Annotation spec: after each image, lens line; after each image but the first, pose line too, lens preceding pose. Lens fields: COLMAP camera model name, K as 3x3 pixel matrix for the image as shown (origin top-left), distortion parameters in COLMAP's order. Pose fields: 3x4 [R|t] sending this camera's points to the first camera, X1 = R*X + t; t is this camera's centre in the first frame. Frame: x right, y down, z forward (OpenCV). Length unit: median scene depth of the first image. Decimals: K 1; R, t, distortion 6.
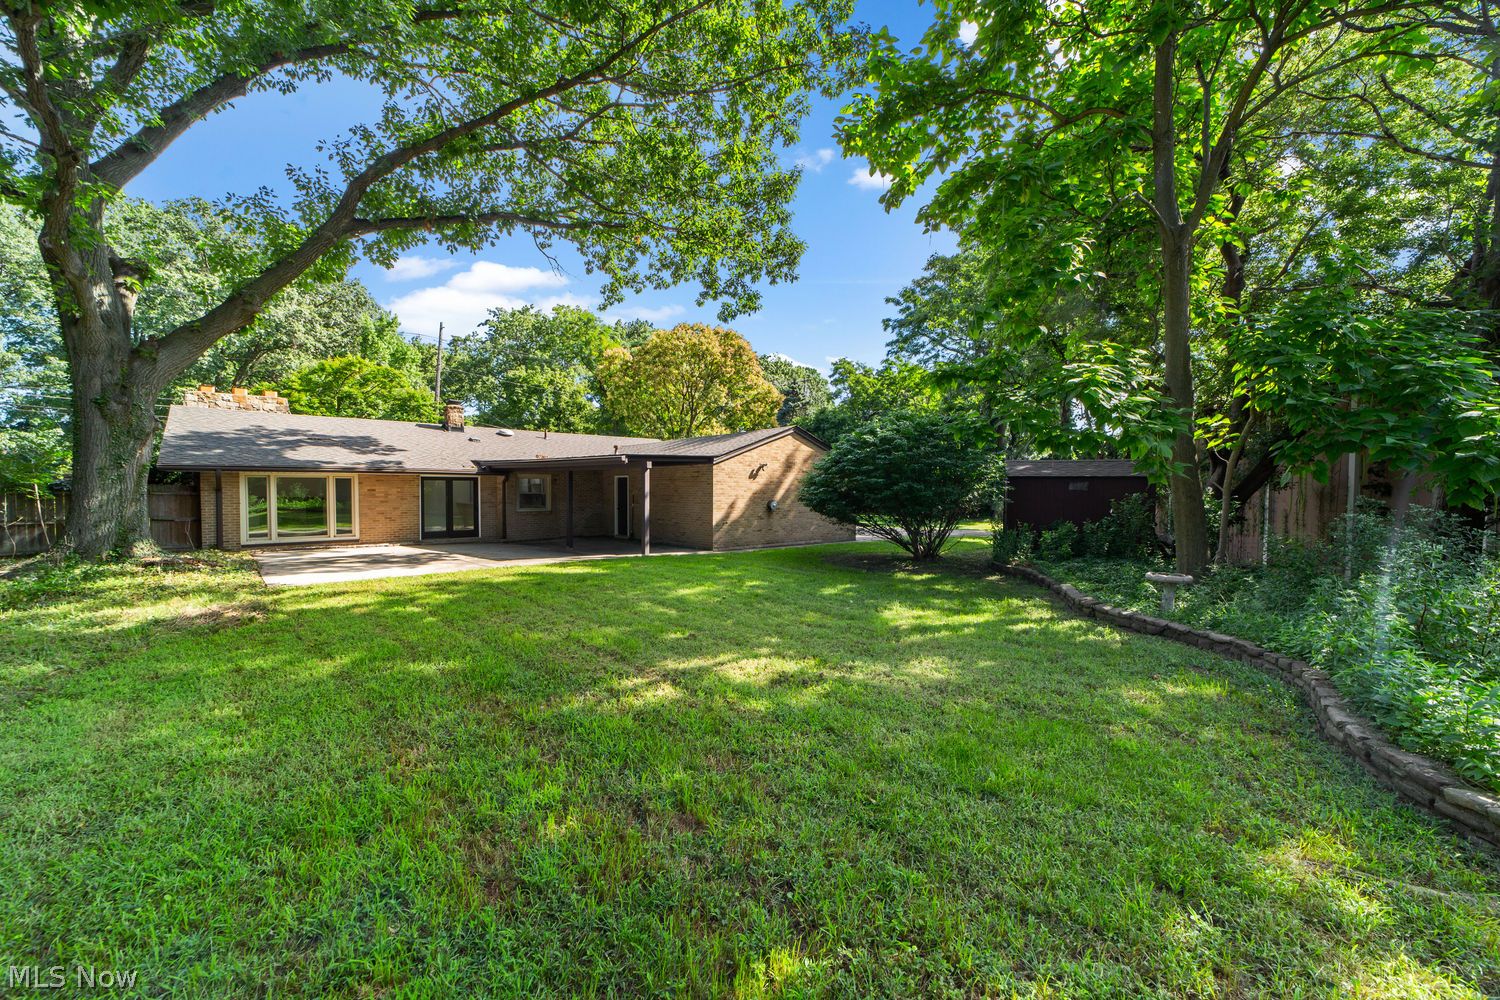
lens RADIAL K [[581.3, 0, 745.0], [0, 581.3, 505.9], [0, 0, 1]] dist [-0.017710, 0.008768]
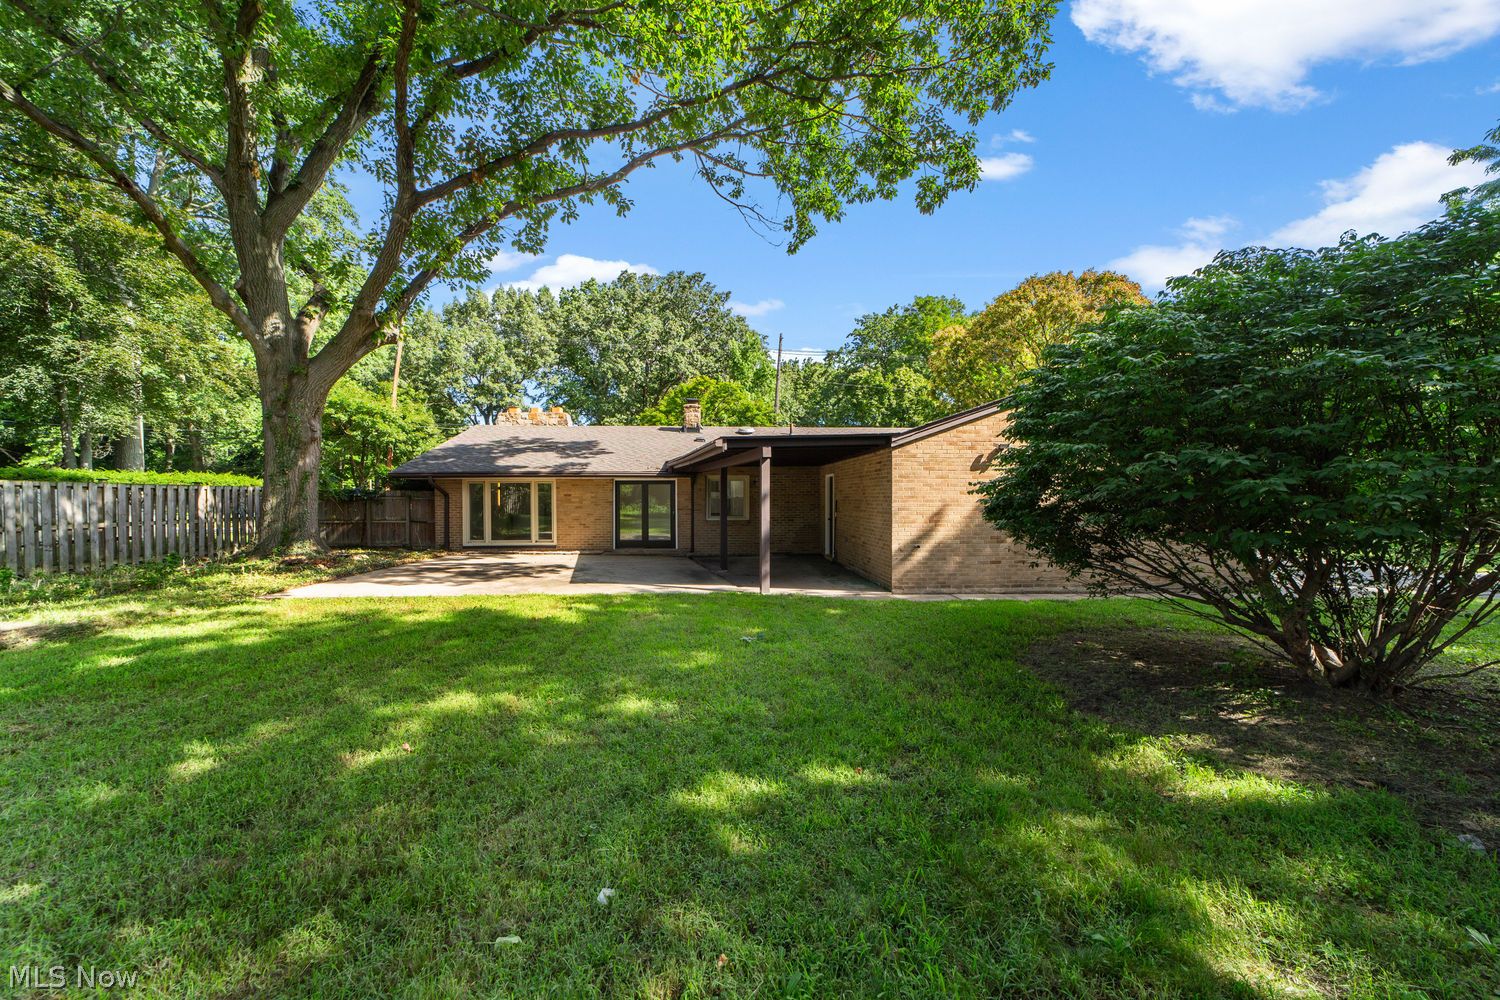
lens RADIAL K [[581.3, 0, 745.0], [0, 581.3, 505.9], [0, 0, 1]] dist [-0.017710, 0.008768]
pose [[0.778917, 0.005101, -0.627106, 0.186713], [-0.013753, 0.999865, -0.008950, -0.004318], [0.626976, 0.015596, 0.778882, 0.403295]]
